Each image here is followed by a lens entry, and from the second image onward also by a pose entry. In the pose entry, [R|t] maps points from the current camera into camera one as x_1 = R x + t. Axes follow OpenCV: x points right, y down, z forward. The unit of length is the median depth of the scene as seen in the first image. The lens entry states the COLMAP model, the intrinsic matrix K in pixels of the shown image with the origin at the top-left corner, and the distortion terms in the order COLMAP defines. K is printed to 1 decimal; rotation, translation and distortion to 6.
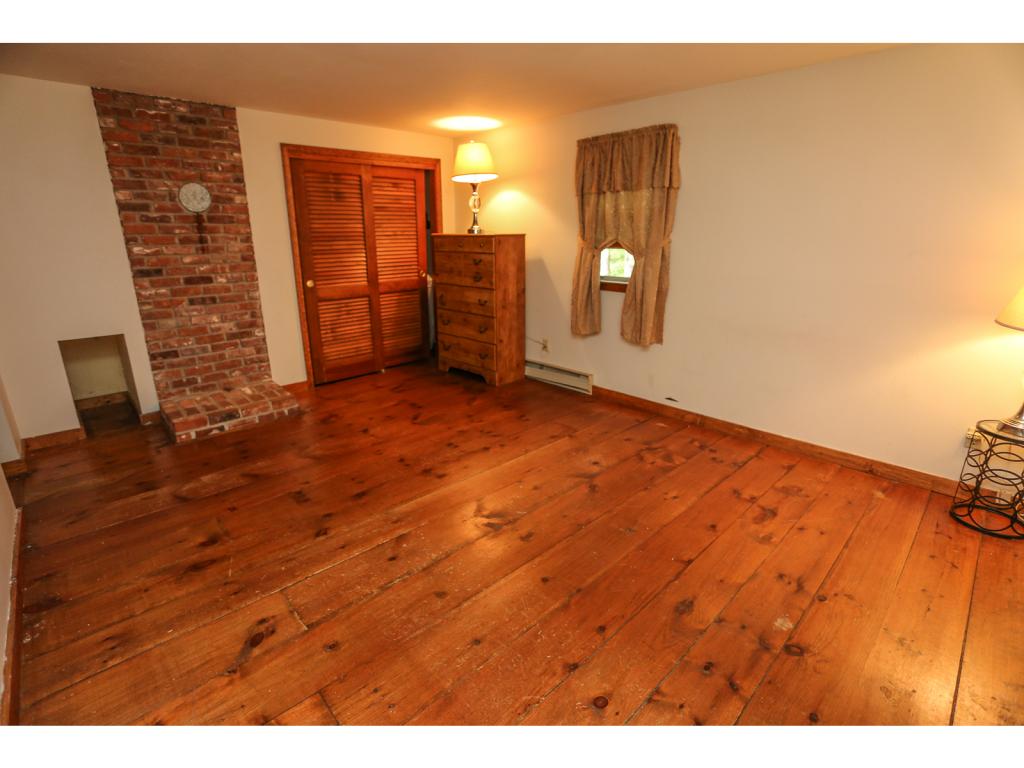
lens RADIAL K [[509.5, 0, 521.2], [0, 509.5, 381.0], [0, 0, 1]] dist [-0.072530, 0.032378]
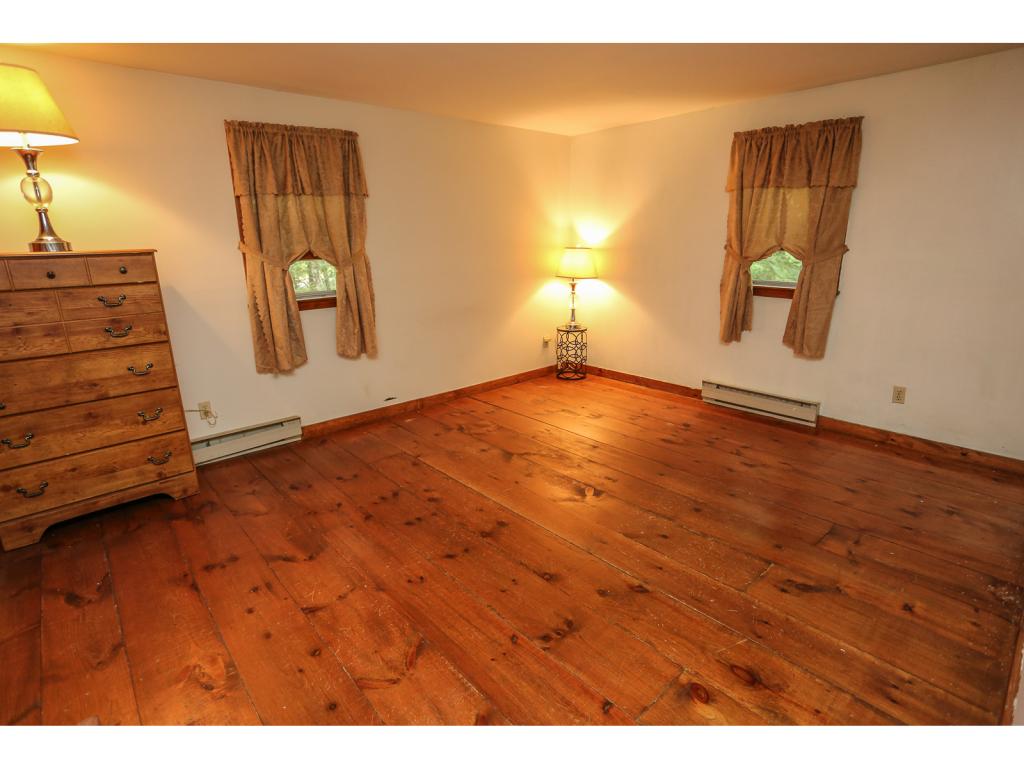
lens RADIAL K [[509.5, 0, 521.2], [0, 509.5, 381.0], [0, 0, 1]] dist [-0.072530, 0.032378]
pose [[0.035506, -0.270027, 0.962198, -0.722181], [0.296548, 0.922287, 0.247883, -0.185232], [-0.954358, 0.276537, 0.112823, 0.642357]]
